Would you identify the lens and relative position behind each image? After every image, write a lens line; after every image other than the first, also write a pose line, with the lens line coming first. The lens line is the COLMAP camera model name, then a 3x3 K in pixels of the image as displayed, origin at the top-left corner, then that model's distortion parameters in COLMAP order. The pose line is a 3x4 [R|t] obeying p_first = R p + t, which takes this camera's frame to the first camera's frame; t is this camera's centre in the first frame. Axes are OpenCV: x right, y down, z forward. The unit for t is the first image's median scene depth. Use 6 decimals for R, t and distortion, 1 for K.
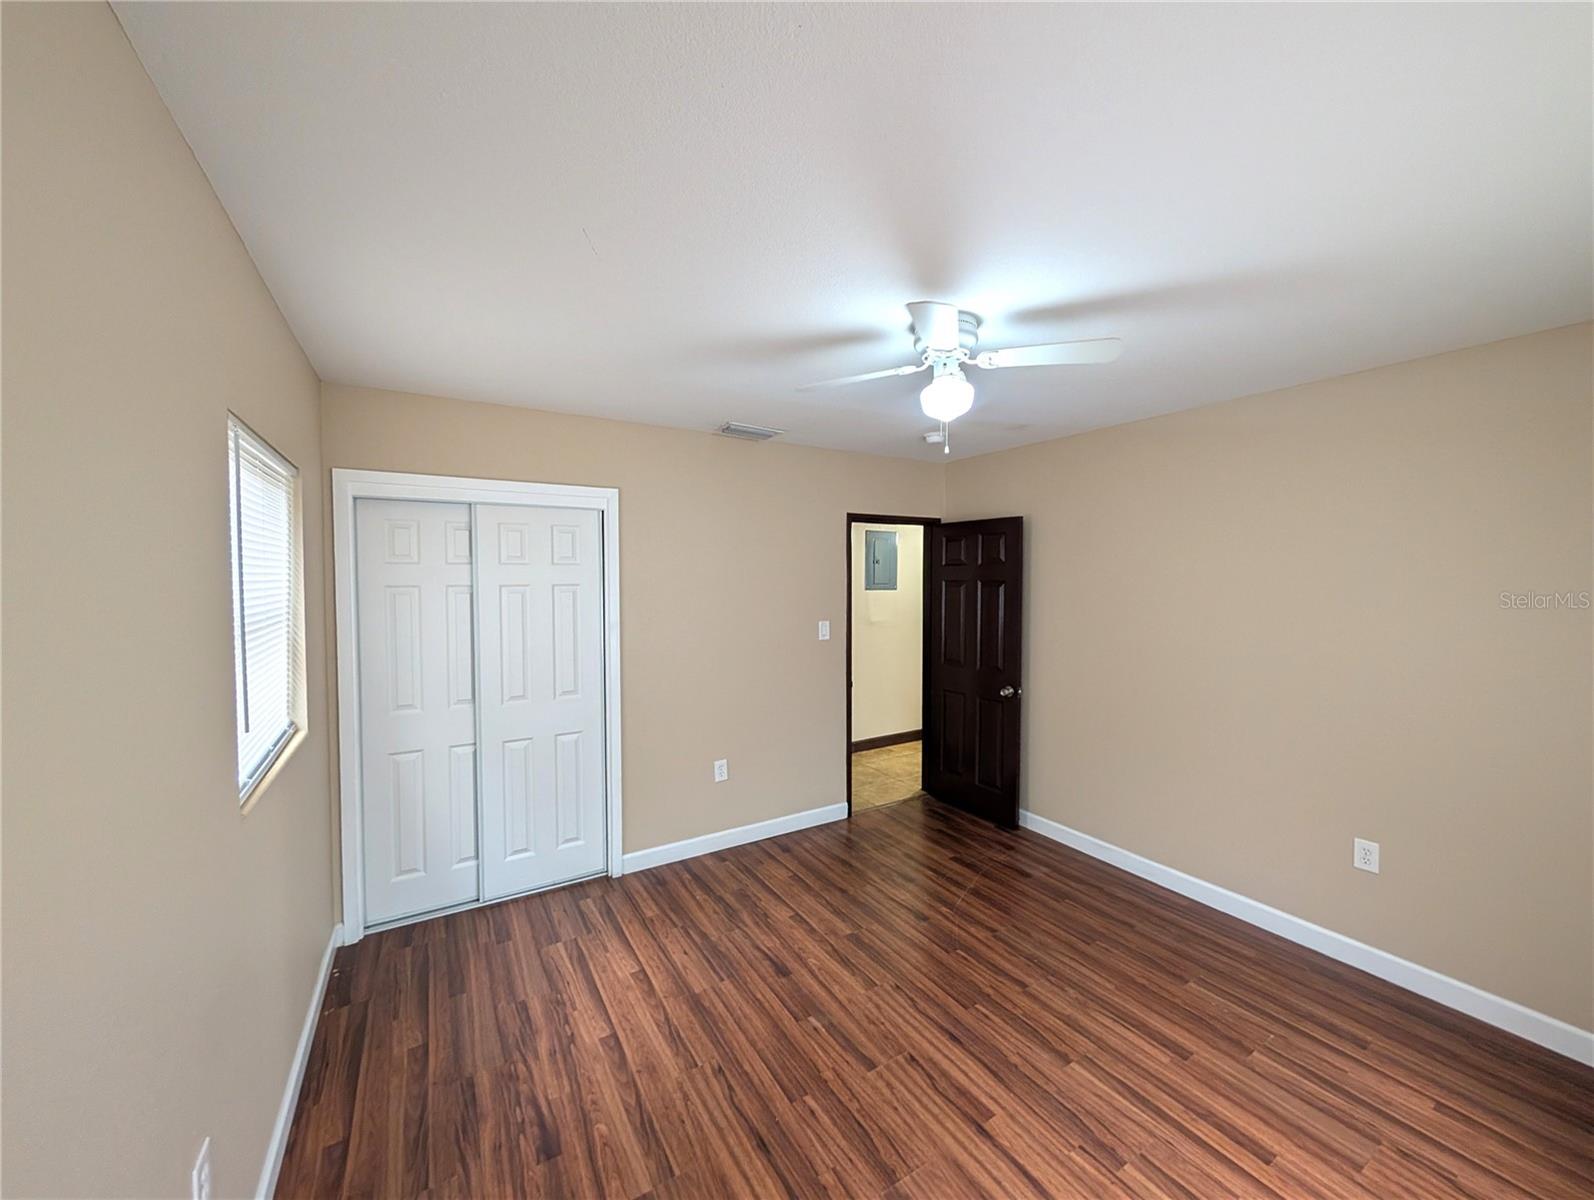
lens RADIAL K [[610.9, 0, 794.1], [0, 610.9, 596.0], [0, 0, 1]] dist [-0.000619, 0.000068]
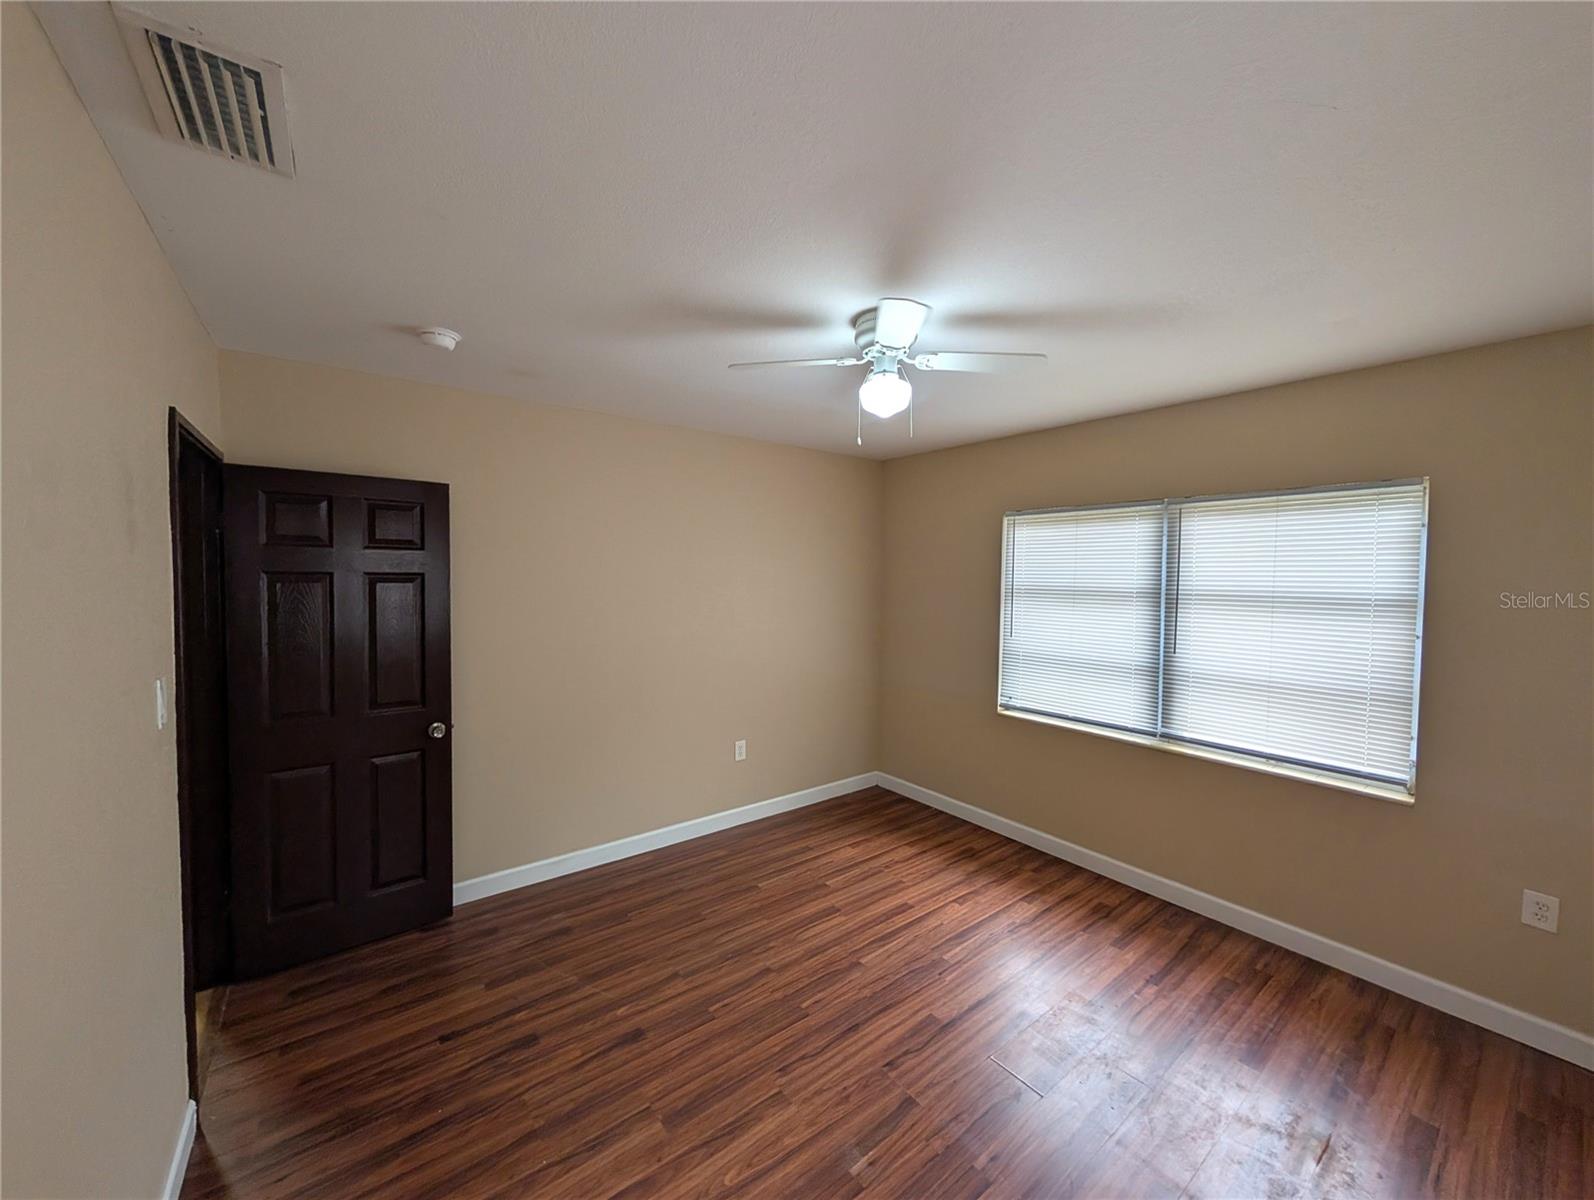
lens RADIAL K [[610.9, 0, 794.1], [0, 610.9, 596.0], [0, 0, 1]] dist [-0.000619, 0.000068]
pose [[-0.116585, -0.038471, 0.992435, -0.633900], [0.021852, 0.998908, 0.041289, -0.030295], [-0.992940, 0.026500, -0.115617, 1.081129]]
